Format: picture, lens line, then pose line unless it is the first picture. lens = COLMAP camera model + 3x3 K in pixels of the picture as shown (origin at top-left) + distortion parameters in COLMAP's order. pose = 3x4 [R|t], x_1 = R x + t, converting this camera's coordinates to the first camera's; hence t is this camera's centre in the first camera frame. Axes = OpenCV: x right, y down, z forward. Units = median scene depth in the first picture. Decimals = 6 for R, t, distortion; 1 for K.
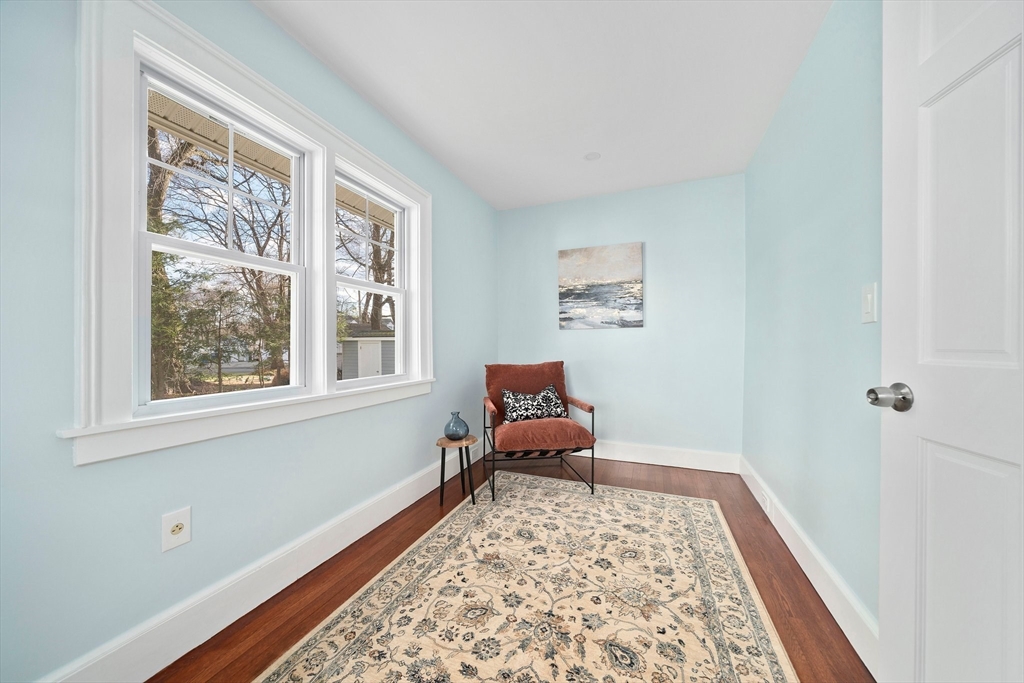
lens RADIAL K [[356.0, 0, 514.0], [0, 356.0, 340.3], [0, 0, 1]] dist [-0.007380, 0.000514]
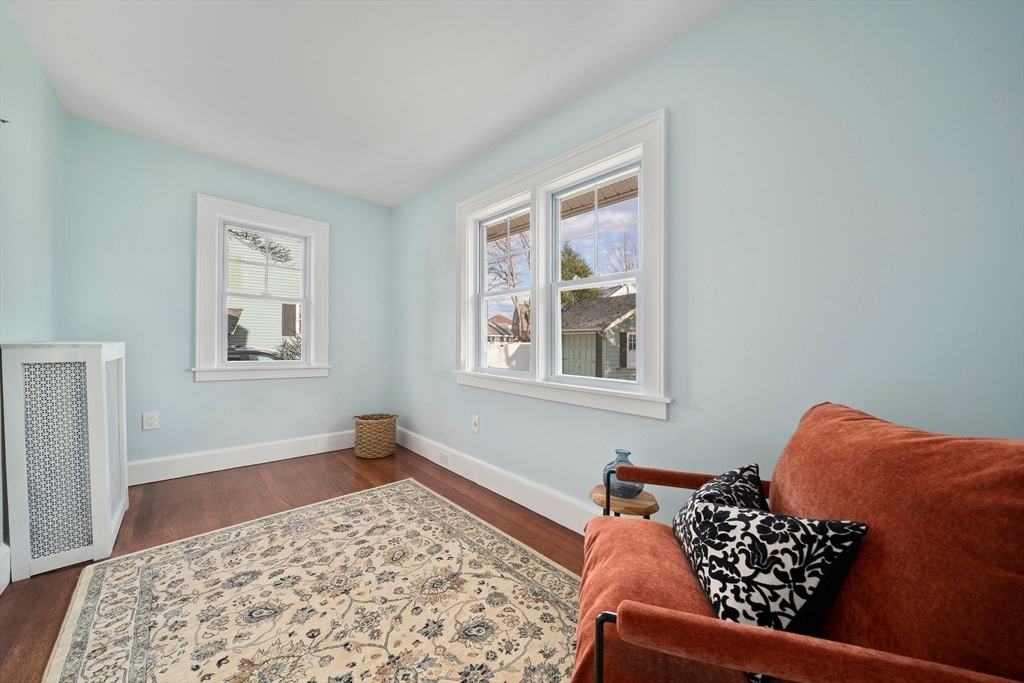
lens RADIAL K [[356.0, 0, 514.9], [0, 356.0, 345.5], [0, 0, 1]] dist [-0.007380, 0.000514]
pose [[-0.432551, -0.002906, -0.901605, 0.754773], [-0.007652, 0.999971, 0.000449, 0.026744], [0.901577, 0.007093, -0.432560, 1.712403]]
